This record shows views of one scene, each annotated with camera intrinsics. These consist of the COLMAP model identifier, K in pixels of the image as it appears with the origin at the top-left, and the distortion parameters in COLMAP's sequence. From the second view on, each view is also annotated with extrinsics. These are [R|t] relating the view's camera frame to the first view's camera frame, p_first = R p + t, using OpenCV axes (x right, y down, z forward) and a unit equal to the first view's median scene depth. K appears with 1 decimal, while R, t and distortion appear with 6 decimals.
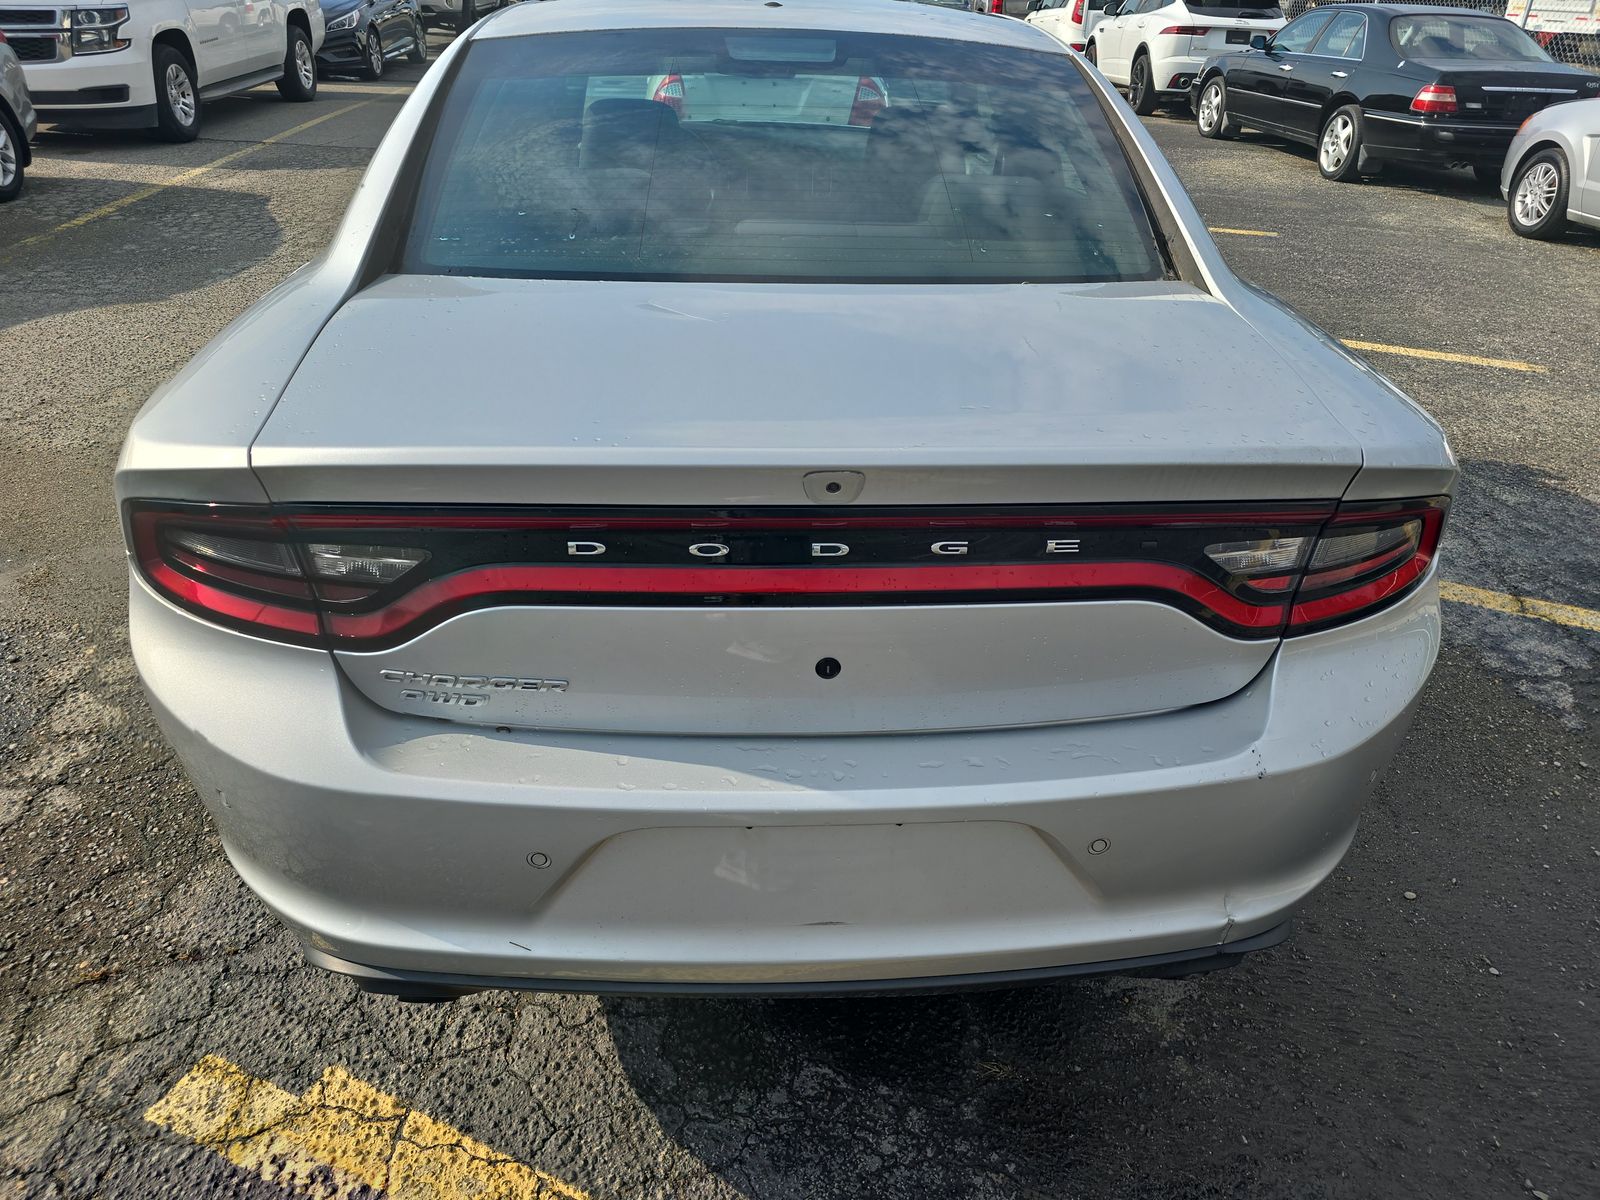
lens RADIAL K [[1078.2, 0, 811.8], [0, 1078.2, 594.8], [0, 0, 1]] dist [0.018249, -0.014903]
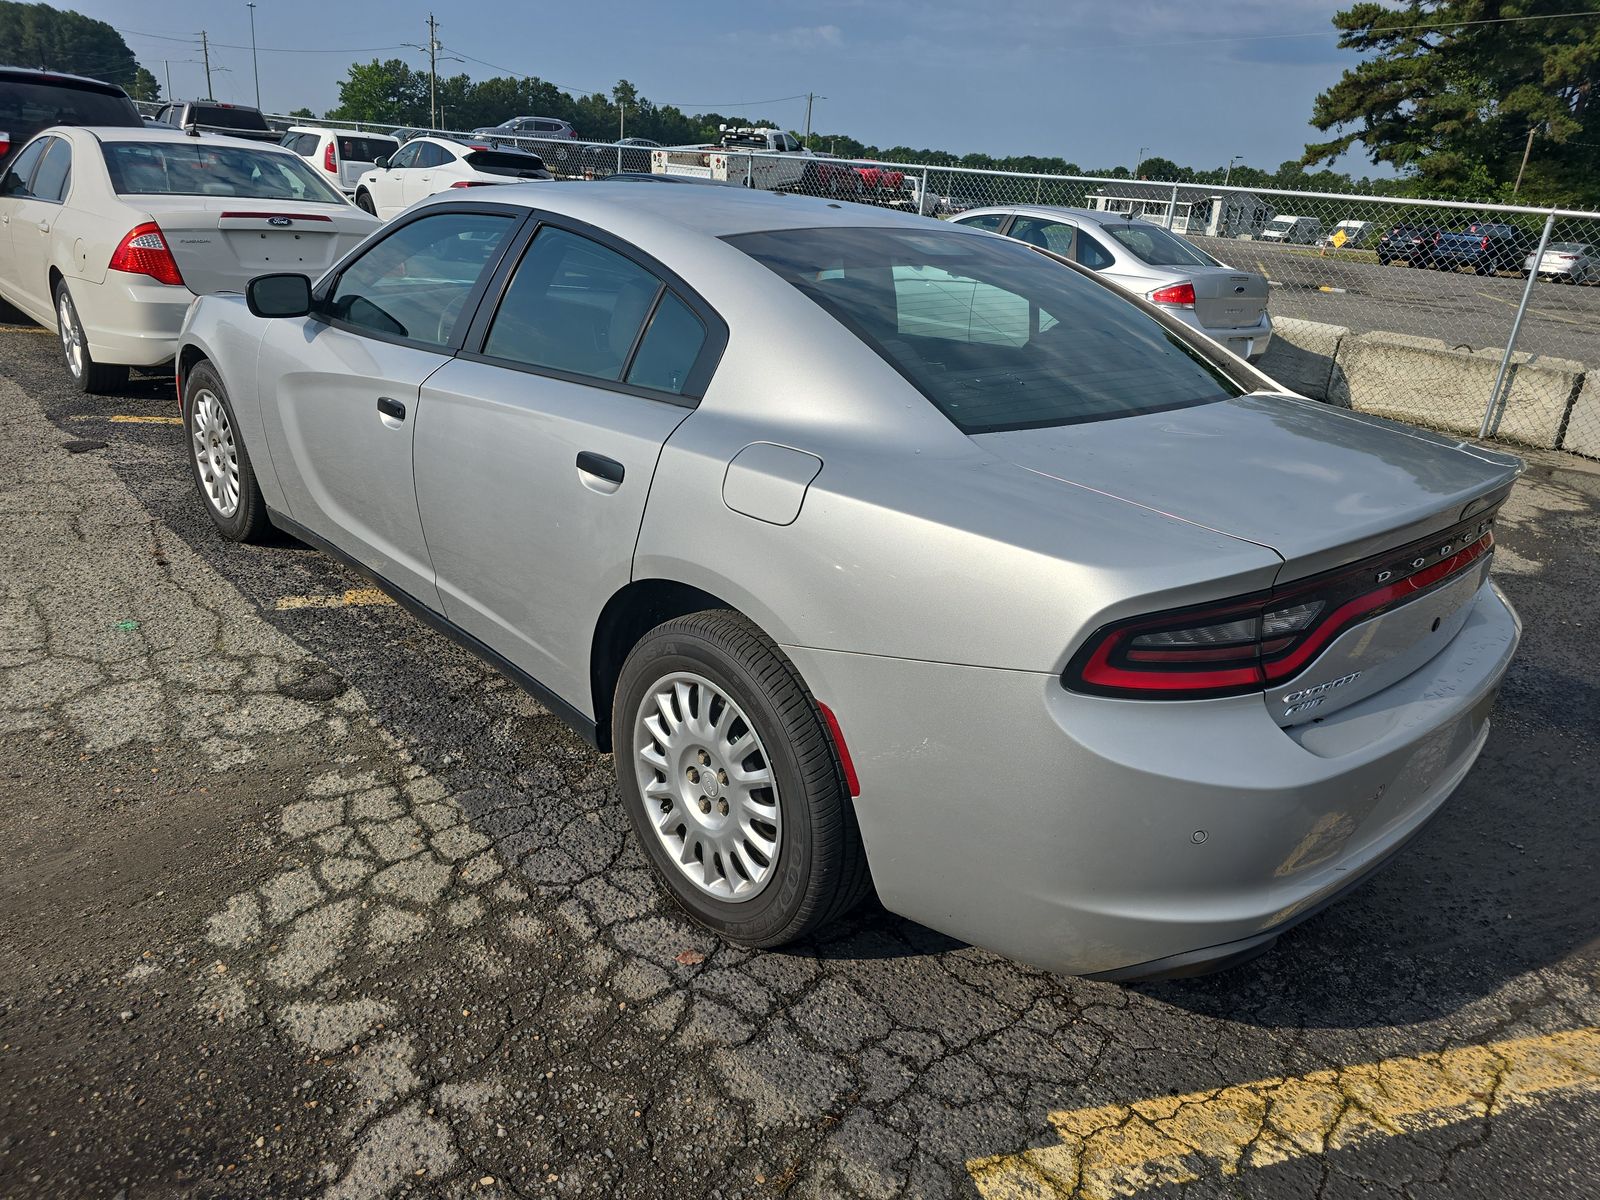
lens RADIAL K [[1078.2, 0, 795.4], [0, 1078.2, 597.5], [0, 0, 1]] dist [0.018249, -0.014903]
pose [[0.764818, -0.183681, 0.617507, -1.302681], [0.249924, 0.968024, -0.021602, -0.138082], [-0.593794, 0.170851, 0.786269, 0.180114]]
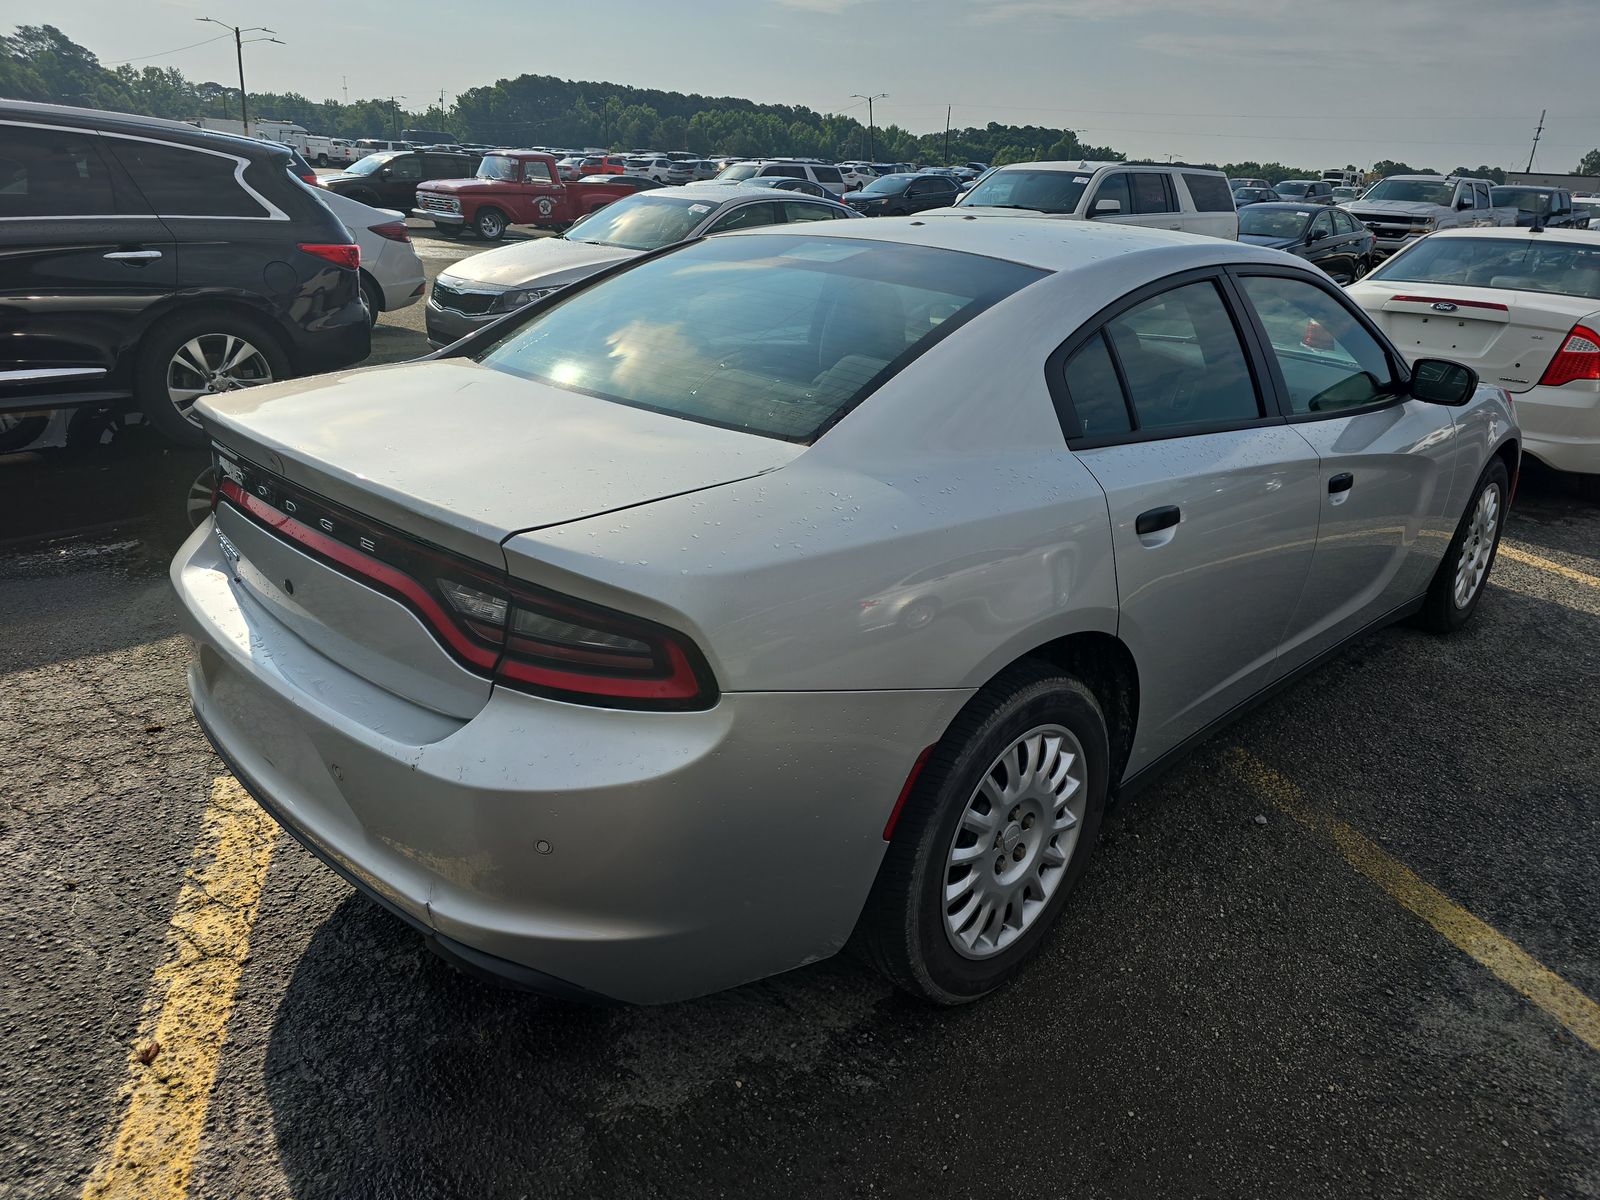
lens RADIAL K [[1078.2, 0, 813.0], [0, 1078.2, 599.0], [0, 0, 1]] dist [0.018249, -0.014903]
pose [[0.685620, 0.279117, -0.672323, 1.124330], [-0.390881, 0.920292, -0.016550, -0.127017], [0.614115, 0.274145, 0.740073, 0.225469]]
